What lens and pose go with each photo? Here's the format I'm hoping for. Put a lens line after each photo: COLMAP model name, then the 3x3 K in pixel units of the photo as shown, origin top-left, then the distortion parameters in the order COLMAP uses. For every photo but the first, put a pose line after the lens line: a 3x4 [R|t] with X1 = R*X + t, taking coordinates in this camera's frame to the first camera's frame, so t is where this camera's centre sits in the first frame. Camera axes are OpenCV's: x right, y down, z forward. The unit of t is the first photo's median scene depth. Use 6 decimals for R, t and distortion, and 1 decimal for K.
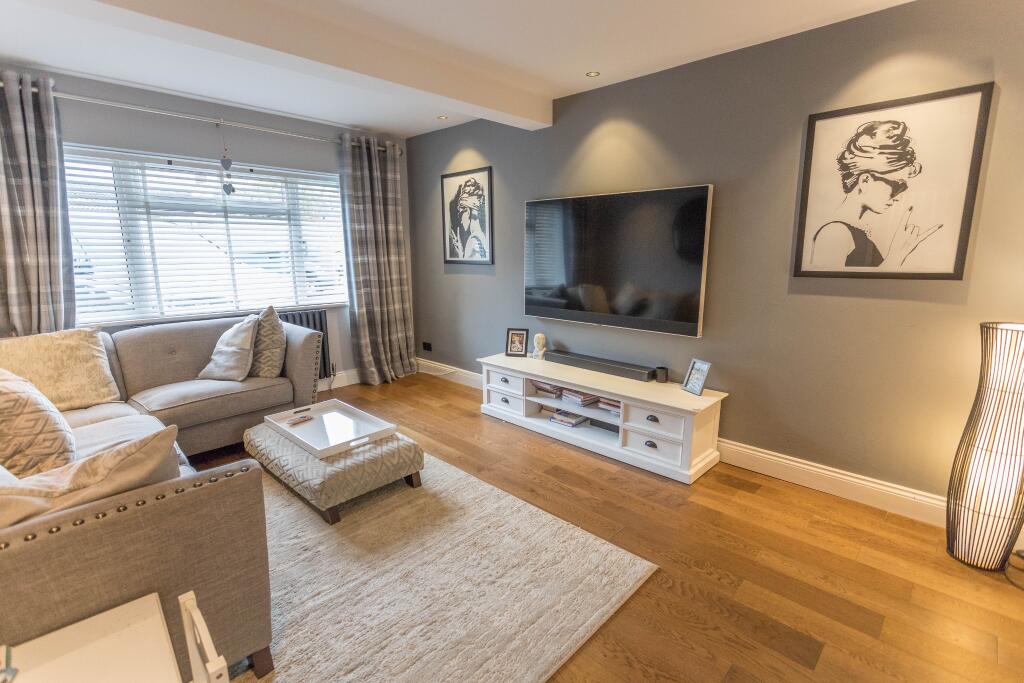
lens RADIAL K [[472.1, 0, 512.0], [0, 472.1, 341.5], [0, 0, 1]] dist [0.001964, 0.000393]
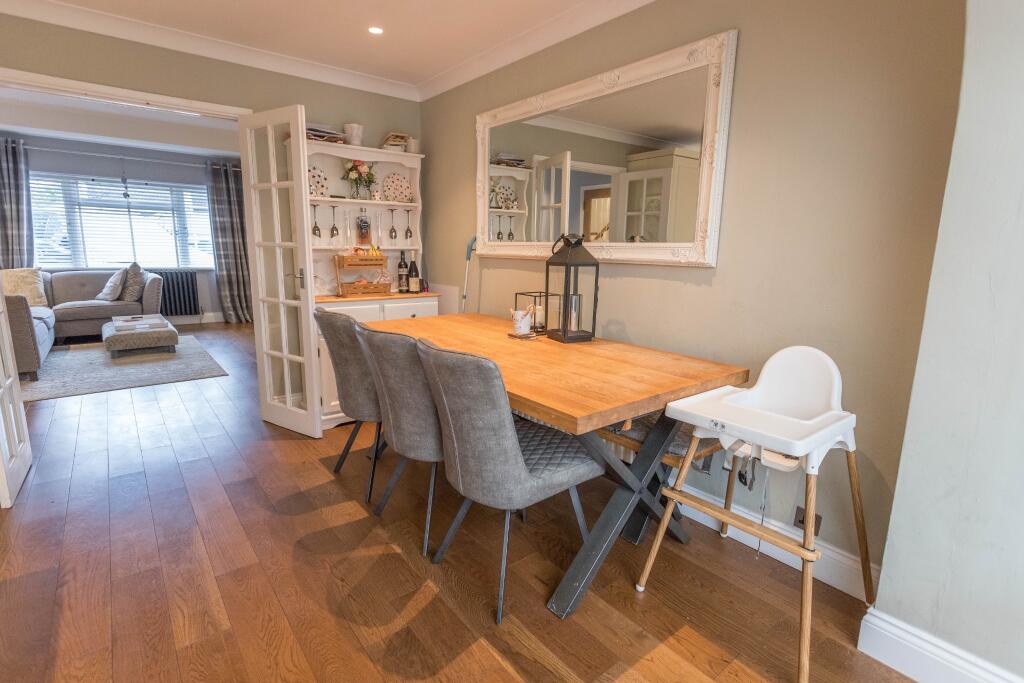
lens RADIAL K [[489.2, 0, 512.0], [0, 489.2, 341.5], [0, 0, 1]] dist [0.002272, 0.000322]
pose [[0.992610, 0.048475, -0.111245, 1.017804], [-0.049145, 0.998786, -0.003291, 0.145710], [0.110950, 0.008734, 0.993788, -0.610884]]
